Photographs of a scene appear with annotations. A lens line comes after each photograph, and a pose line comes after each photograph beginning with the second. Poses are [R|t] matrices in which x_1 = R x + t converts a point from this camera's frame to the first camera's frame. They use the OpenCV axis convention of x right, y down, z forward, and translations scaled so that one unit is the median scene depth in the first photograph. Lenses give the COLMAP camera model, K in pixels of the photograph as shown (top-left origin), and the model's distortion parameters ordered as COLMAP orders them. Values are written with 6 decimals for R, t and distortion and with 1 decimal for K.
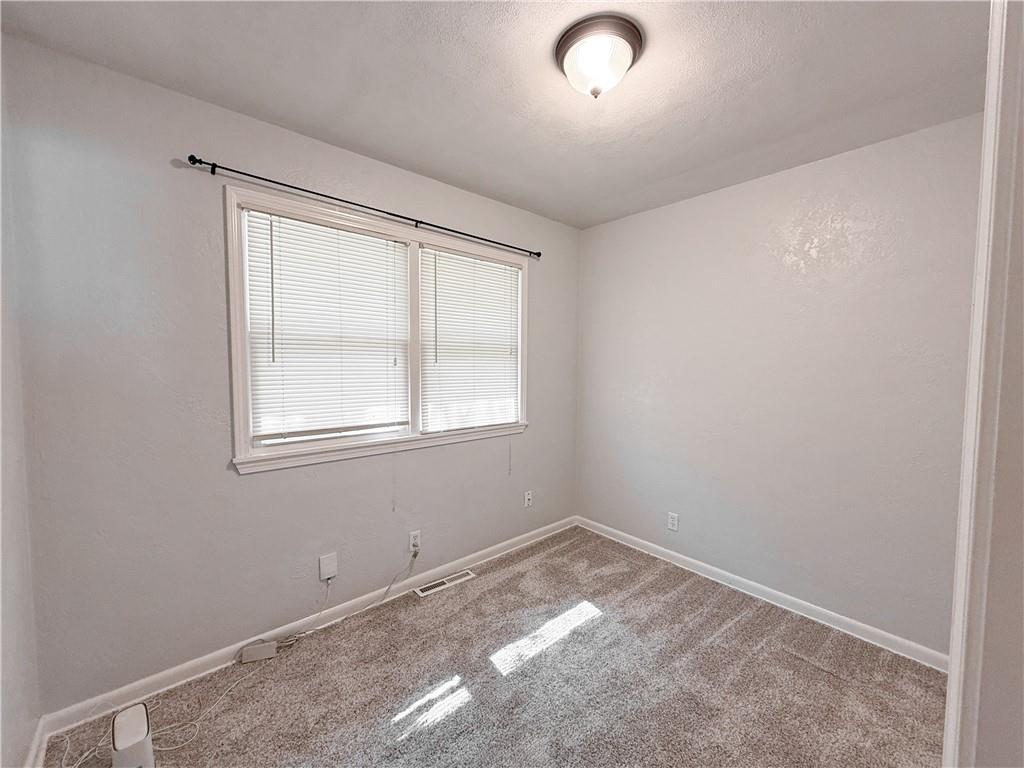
lens RADIAL K [[407.6, 0, 506.9], [0, 407.6, 383.0], [0, 0, 1]] dist [-0.000018, -0.000103]
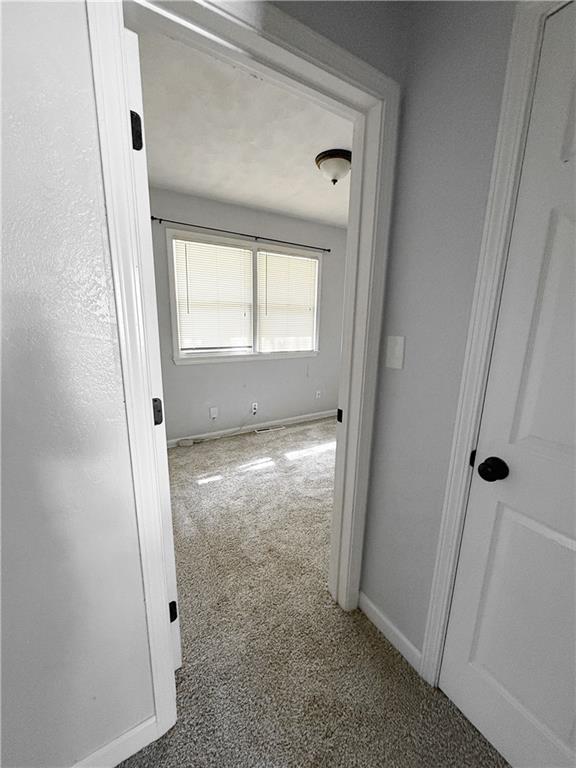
lens RADIAL K [[305.7, 0, 288.0], [0, 305.7, 384.0], [0, 0, 1]] dist [-0.000018, -0.000103]
pose [[0.986908, 0.049122, -0.153624, 0.162242], [-0.023447, 0.986069, 0.164675, 0.028638], [0.159573, -0.158917, 0.974311, -0.418087]]
